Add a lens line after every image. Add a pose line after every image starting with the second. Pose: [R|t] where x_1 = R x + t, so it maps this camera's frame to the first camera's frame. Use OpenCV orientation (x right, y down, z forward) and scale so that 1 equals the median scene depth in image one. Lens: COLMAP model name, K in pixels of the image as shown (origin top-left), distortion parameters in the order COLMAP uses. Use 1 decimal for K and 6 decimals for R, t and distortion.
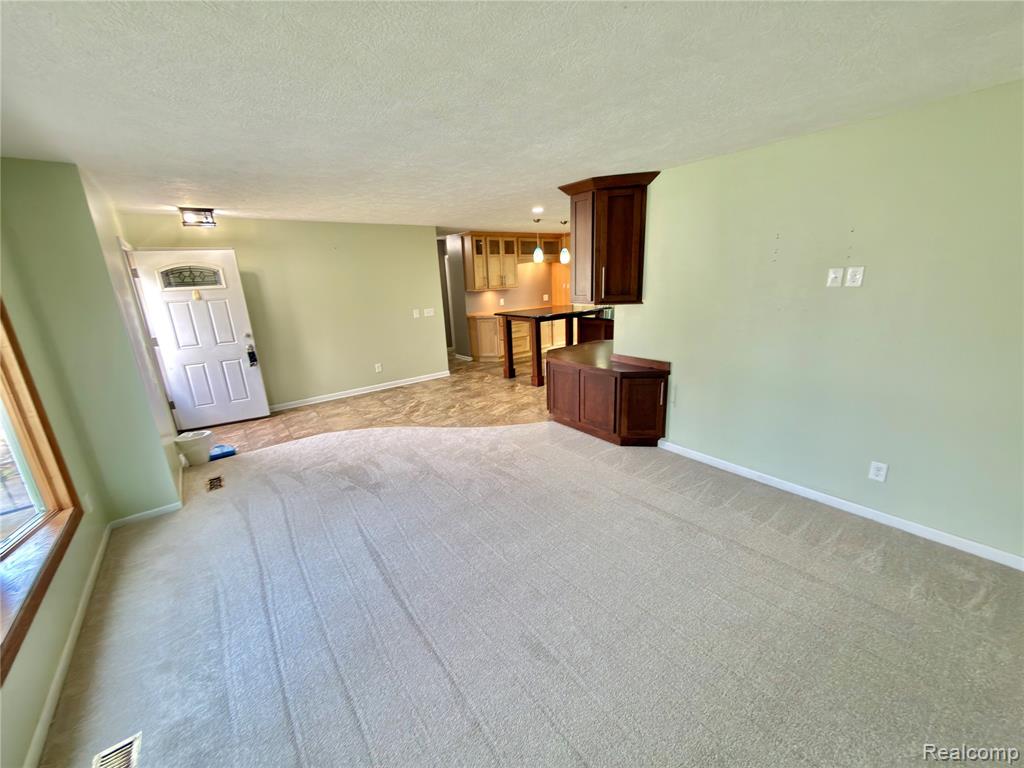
lens RADIAL K [[407.6, 0, 514.5], [0, 407.6, 384.2], [0, 0, 1]] dist [0.001190, -0.000106]
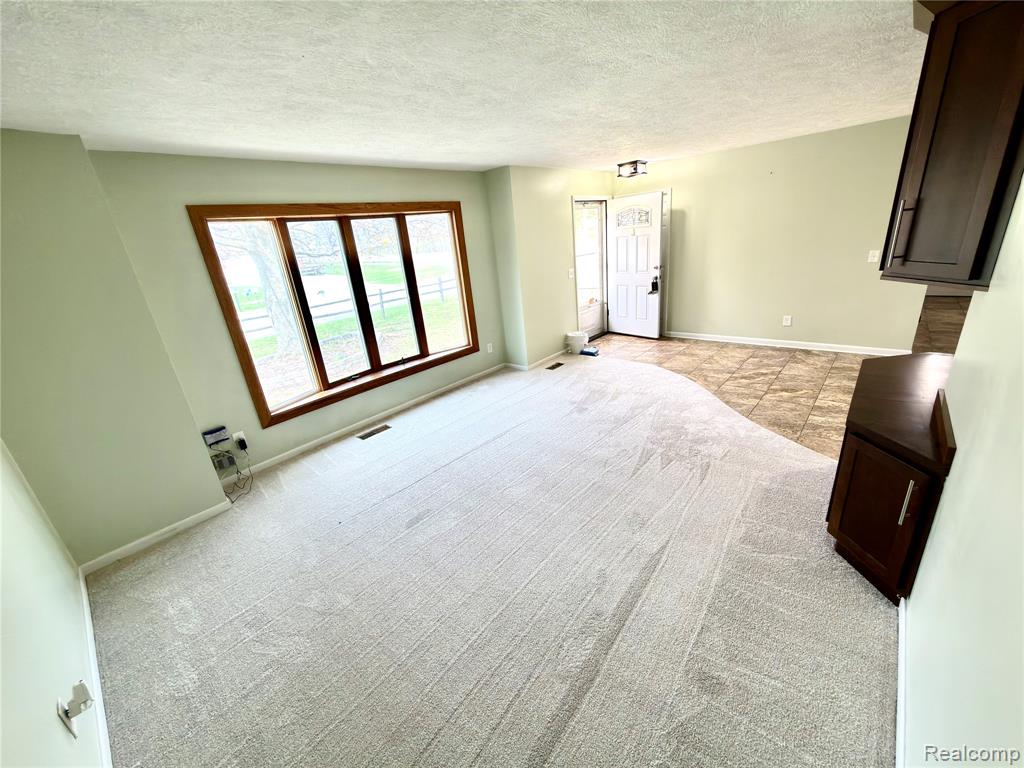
lens RADIAL K [[407.6, 0, 511.4], [0, 407.6, 385.8], [0, 0, 1]] dist [0.001190, -0.000106]
pose [[0.177472, 0.364335, -0.914201, 0.444283], [-0.175918, 0.925730, 0.334779, -0.114938], [0.968275, 0.101411, 0.228384, 0.332022]]
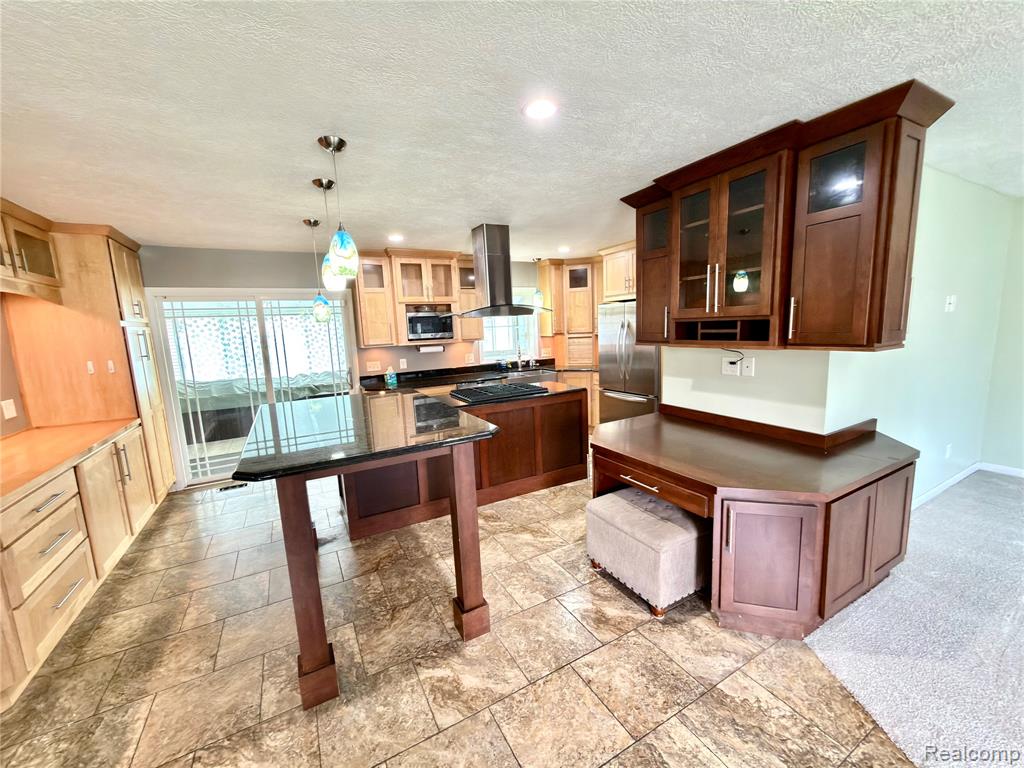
lens RADIAL K [[407.6, 0, 512.0], [0, 407.6, 386.1], [0, 0, 1]] dist [0.001190, -0.000106]
pose [[0.159913, -0.109007, 0.981094, -0.289551], [0.296482, 0.953300, 0.057594, -0.232269], [-0.941555, 0.281667, 0.184764, 0.996479]]
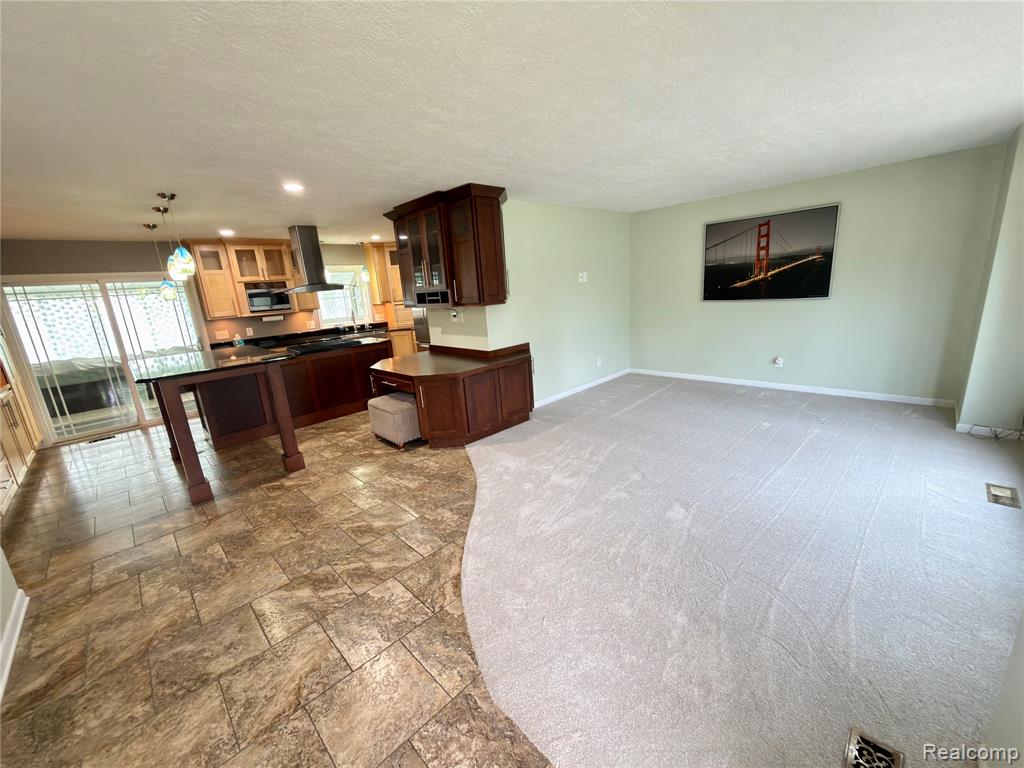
lens RADIAL K [[407.6, 0, 511.6], [0, 407.6, 385.6], [0, 0, 1]] dist [0.001190, -0.000106]
pose [[-0.110921, -0.187699, 0.975943, -0.649443], [0.336787, 0.916799, 0.214602, -0.157461], [-0.935025, 0.352489, -0.038478, 0.791162]]
